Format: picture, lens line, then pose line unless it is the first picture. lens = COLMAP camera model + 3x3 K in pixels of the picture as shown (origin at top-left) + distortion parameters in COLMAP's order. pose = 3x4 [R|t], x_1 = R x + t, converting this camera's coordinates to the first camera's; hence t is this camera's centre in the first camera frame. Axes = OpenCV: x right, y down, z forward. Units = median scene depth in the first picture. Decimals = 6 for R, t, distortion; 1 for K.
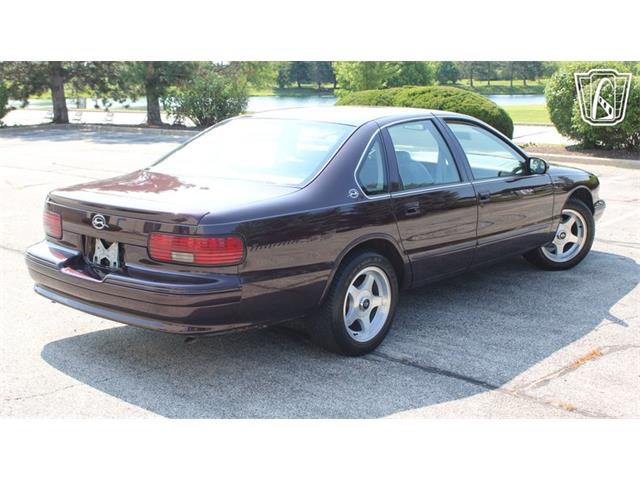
lens RADIAL K [[889.5, 0, 320.3], [0, 889.5, 211.6], [0, 0, 1]] dist [0.000979, 0.011933]
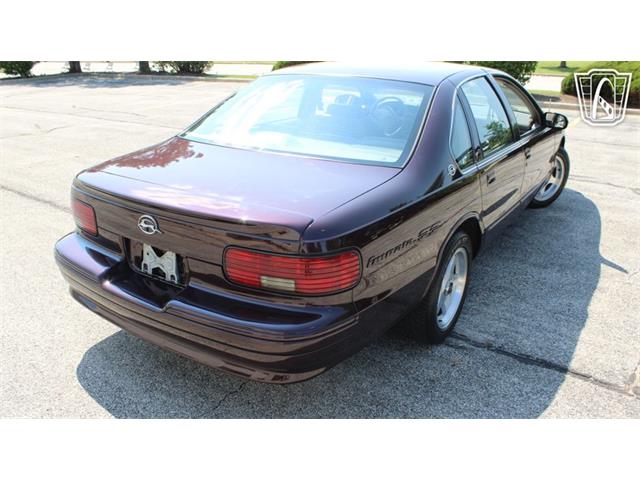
lens RADIAL K [[542.2, 0, 320.0], [0, 542.2, 240.0], [0, 0, 1]] dist [-0.079869, 0.004506]
pose [[0.991131, -0.043796, 0.125461, -0.147623], [0.016314, 0.977089, 0.212203, -0.063865], [-0.131880, -0.208275, 0.969138, 0.490770]]
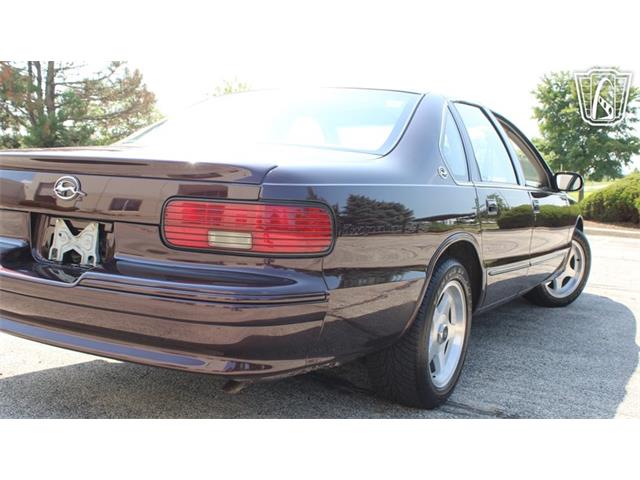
lens RADIAL K [[721.7, 0, 320.0], [0, 721.7, 240.0], [0, 0, 1]] dist [-0.026157, -0.014425]
pose [[0.980206, 0.030364, 0.195637, -0.159826], [-0.018424, 0.997871, -0.062562, 0.067052], [-0.197120, 0.057719, 0.978679, 0.453092]]
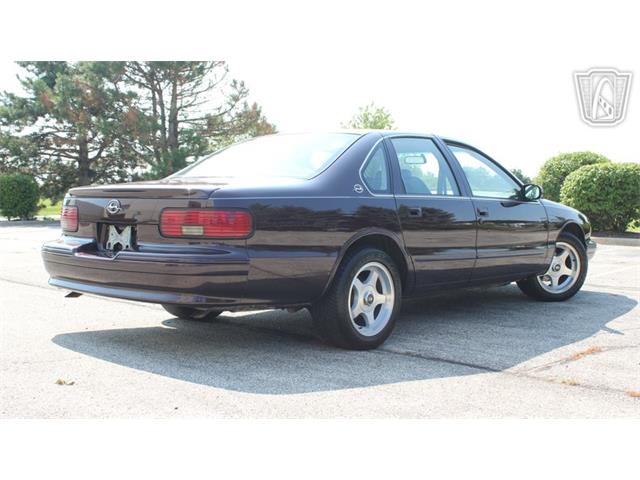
lens RADIAL K [[821.1, 0, 327.6], [0, 821.1, 217.9], [0, 0, 1]] dist [-0.005987, -0.002329]
pose [[0.999974, 0.007099, 0.000805, 0.000583], [-0.006928, 0.991034, -0.133431, 0.137691], [-0.001745, 0.133422, 0.991058, 0.046957]]
